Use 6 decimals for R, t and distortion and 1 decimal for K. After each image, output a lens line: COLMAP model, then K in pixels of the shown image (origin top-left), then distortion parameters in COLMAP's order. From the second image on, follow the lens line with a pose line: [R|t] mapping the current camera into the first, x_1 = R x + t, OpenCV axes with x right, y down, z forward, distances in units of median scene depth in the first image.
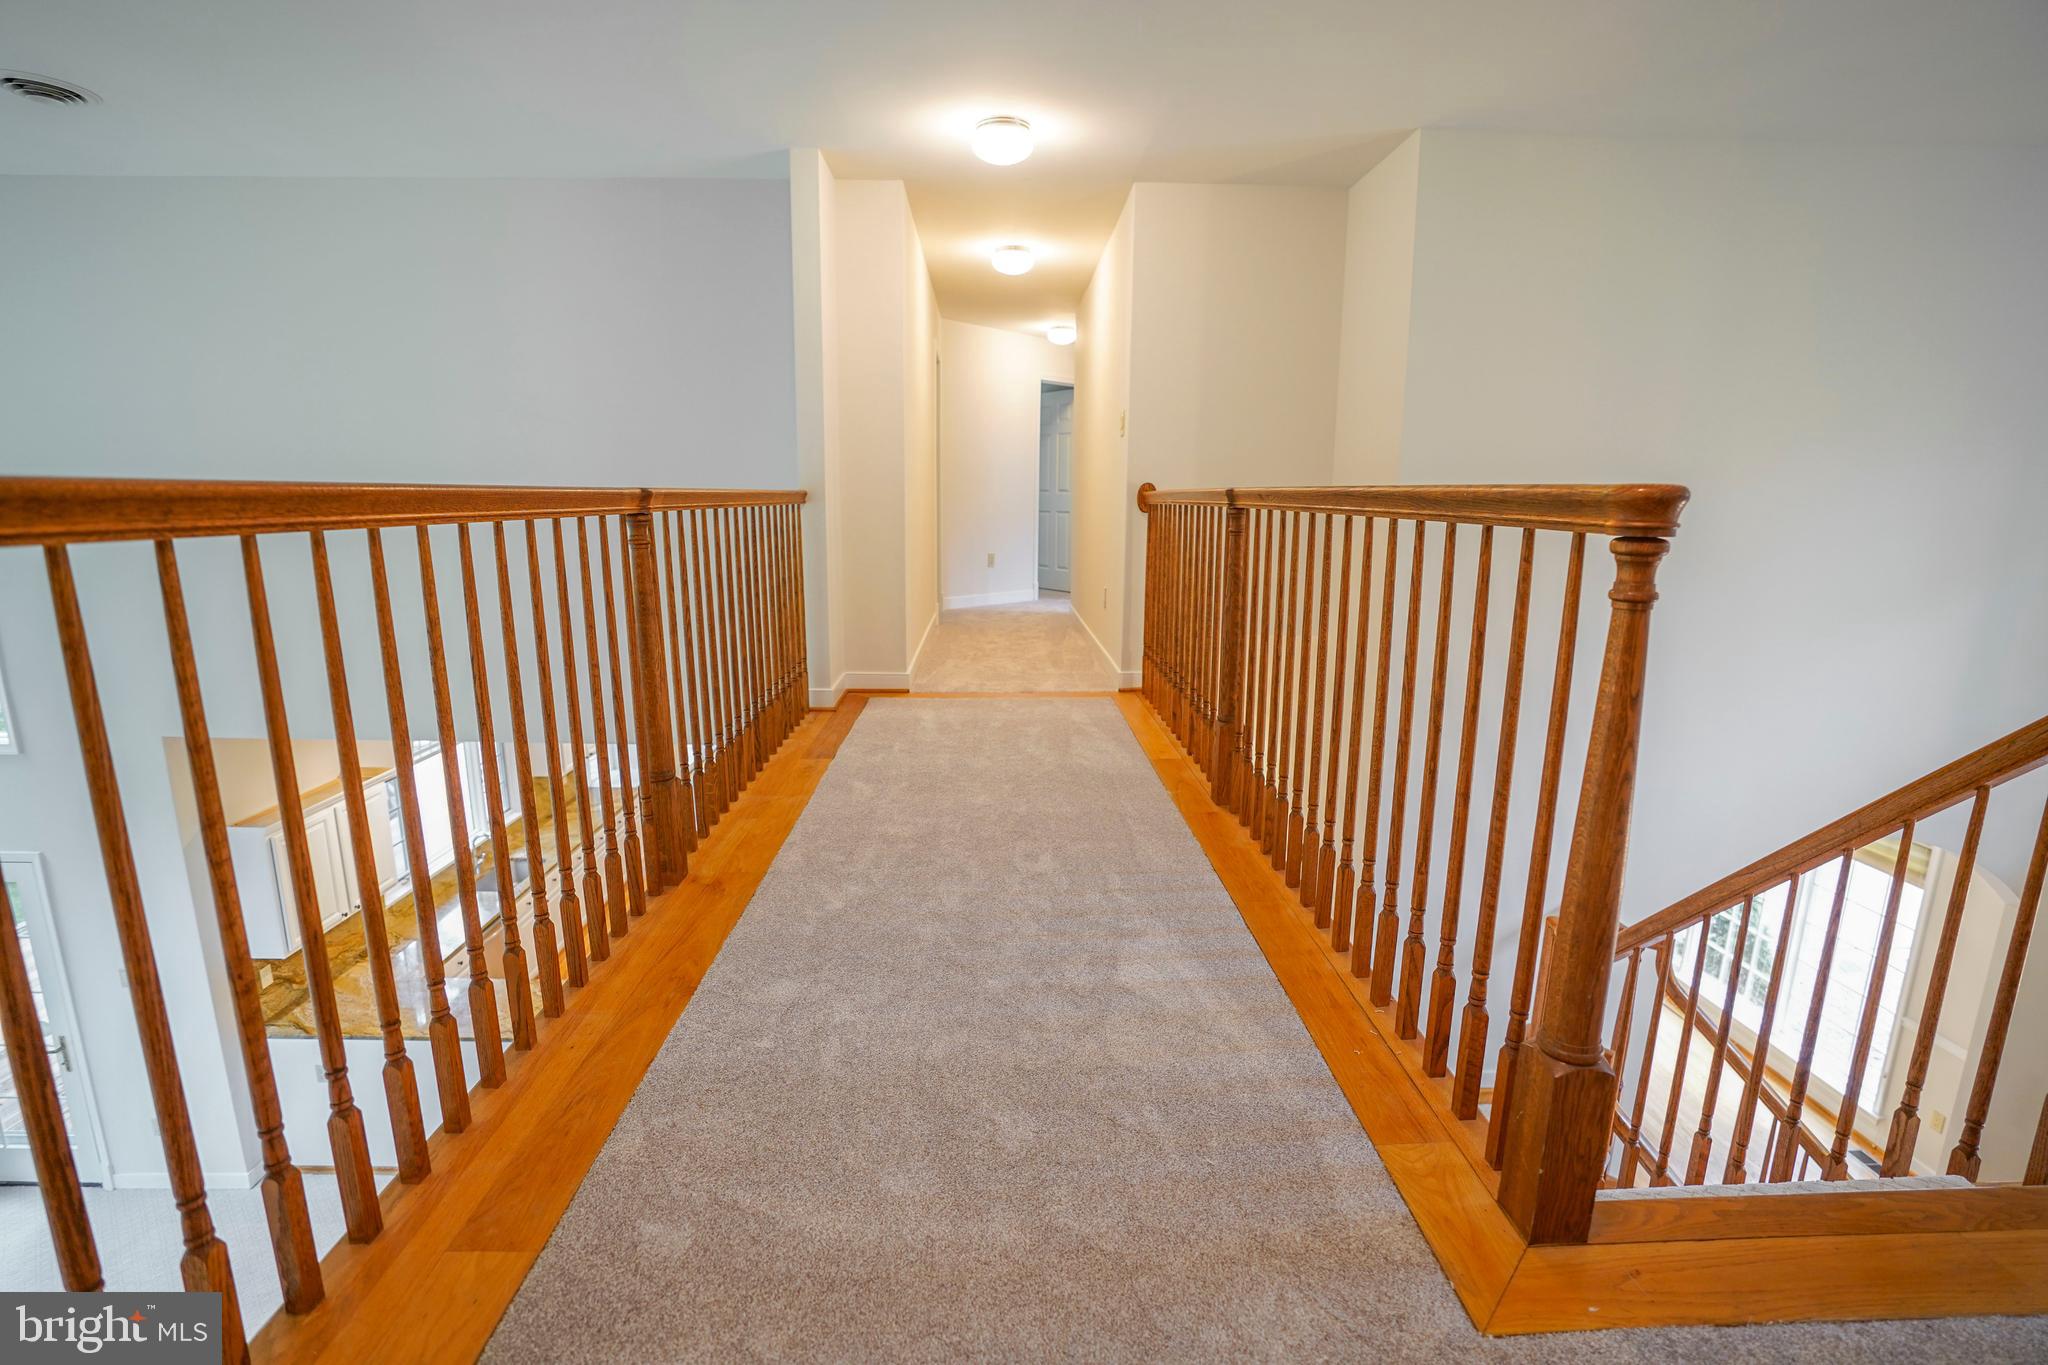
lens RADIAL K [[962.9, 0, 1017.2], [0, 962.9, 696.8], [0, 0, 1]] dist [-0.029005, 0.002225]
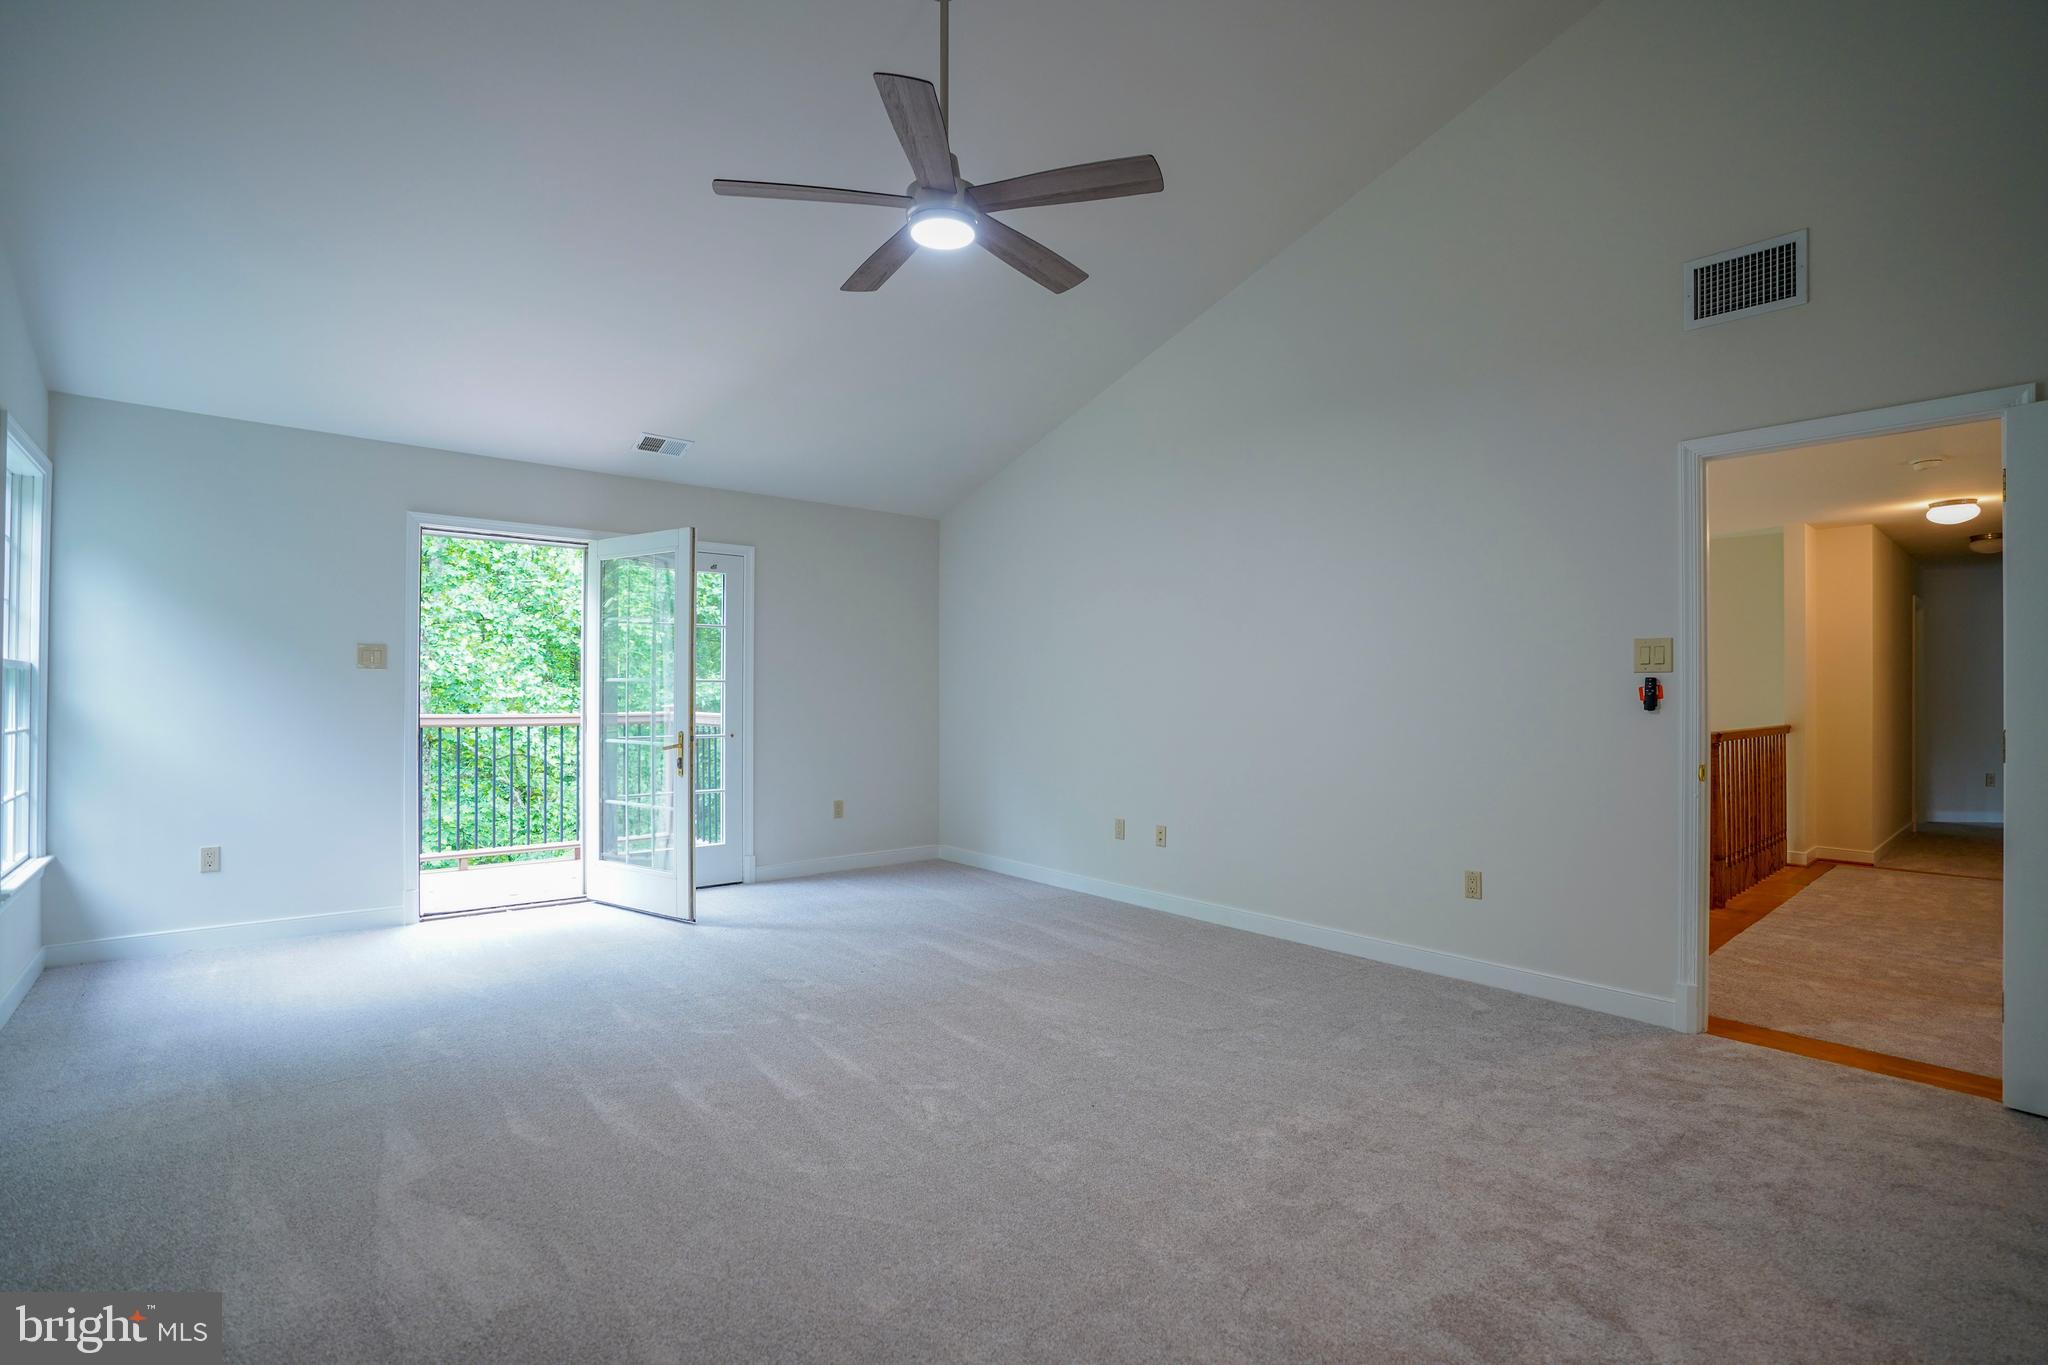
lens RADIAL K [[962.9, 0, 1002.7], [0, 962.9, 685.5], [0, 0, 1]] dist [-0.029005, 0.002225]
pose [[0.637338, -0.007971, -0.770543, 0.152188], [-0.157839, 0.977395, -0.140664, 0.144827], [0.754246, 0.211273, 0.621673, -0.952630]]
